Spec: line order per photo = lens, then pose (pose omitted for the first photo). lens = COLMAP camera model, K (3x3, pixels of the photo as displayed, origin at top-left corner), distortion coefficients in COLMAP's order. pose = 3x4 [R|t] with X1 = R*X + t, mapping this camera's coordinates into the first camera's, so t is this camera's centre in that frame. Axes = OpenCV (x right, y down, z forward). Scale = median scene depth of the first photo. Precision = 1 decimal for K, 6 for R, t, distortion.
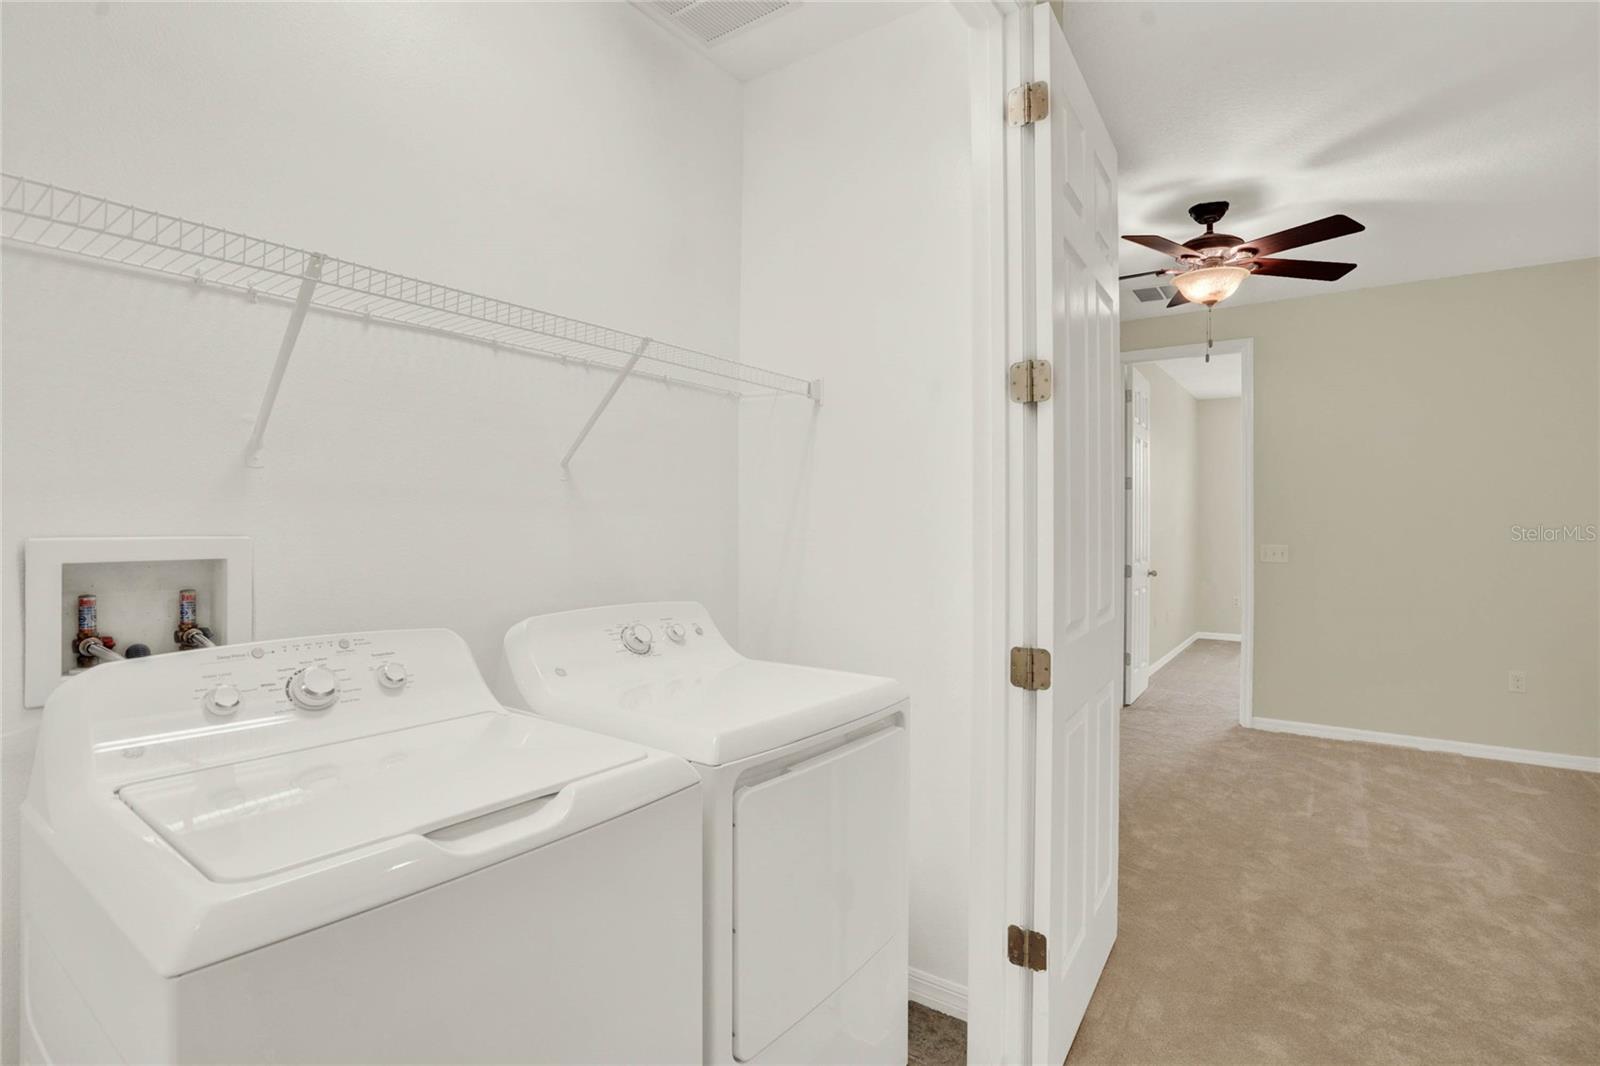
lens RADIAL K [[775.6, 0, 788.0], [0, 775.6, 529.7], [0, 0, 1]] dist [-0.016289, 0.004021]
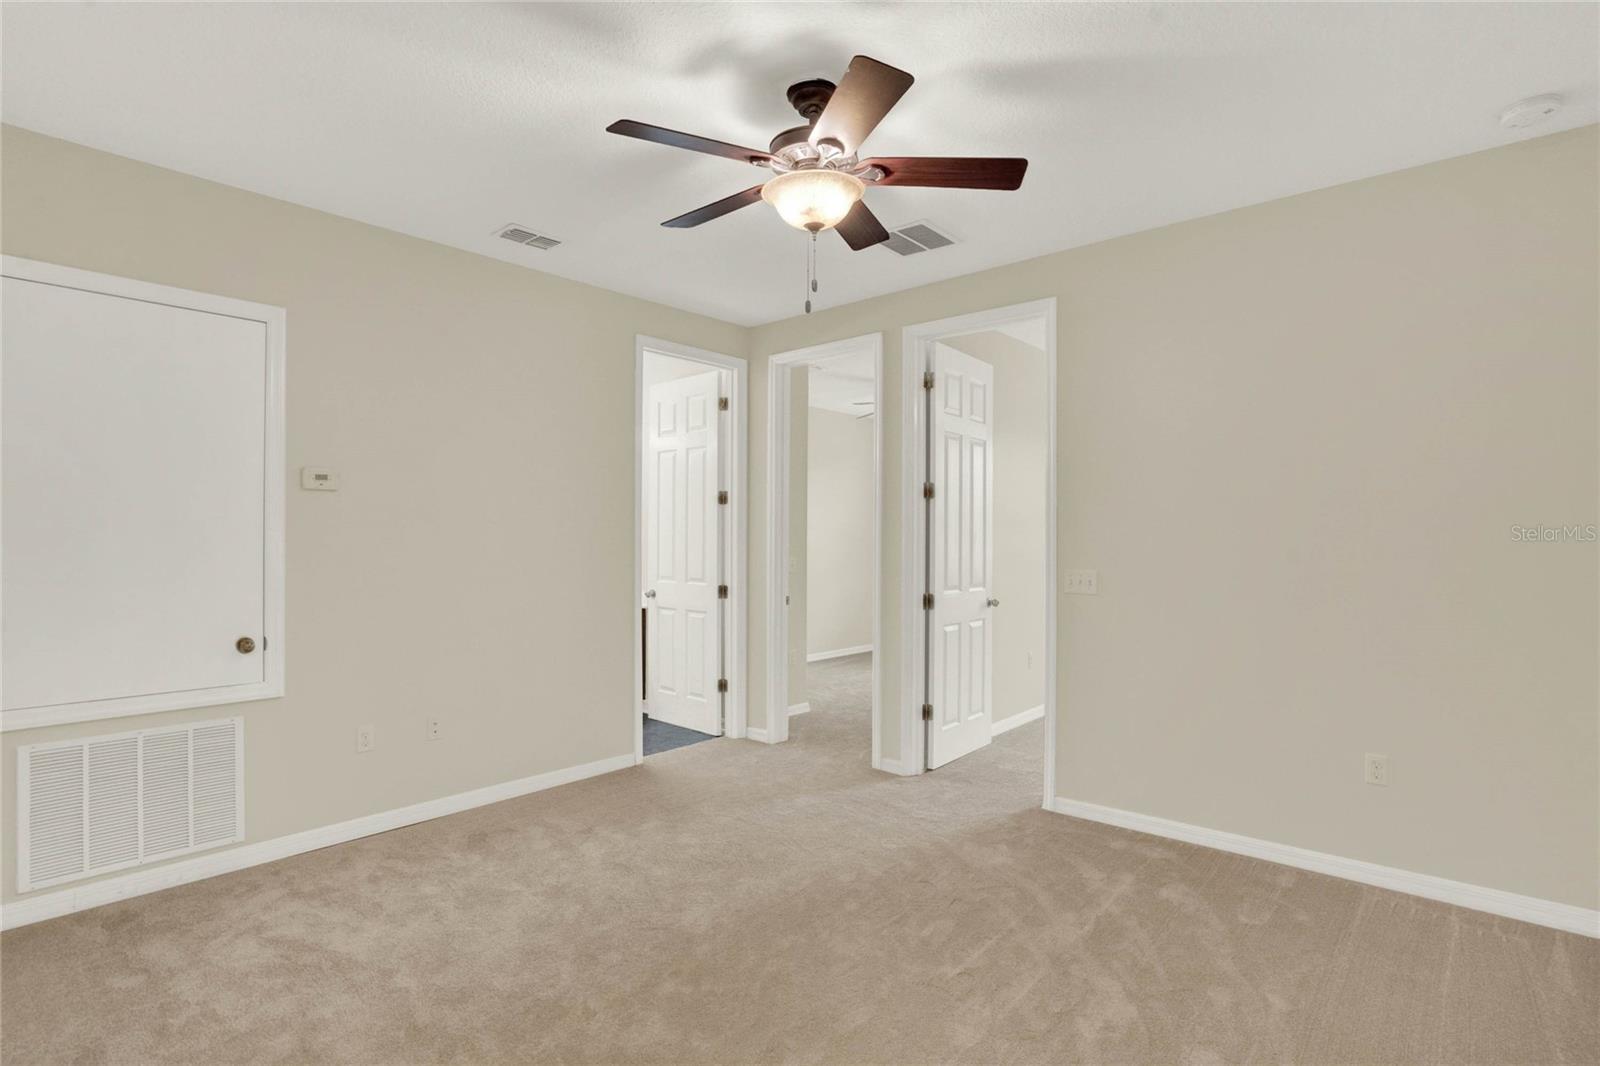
lens RADIAL K [[775.6, 0, 803.5], [0, 775.6, 541.4], [0, 0, 1]] dist [-0.016289, 0.004021]
pose [[0.994612, -0.001703, -0.103658, 0.552612], [0.001580, 0.999998, -0.001272, -0.010063], [0.103660, 0.001101, 0.994612, 0.272902]]
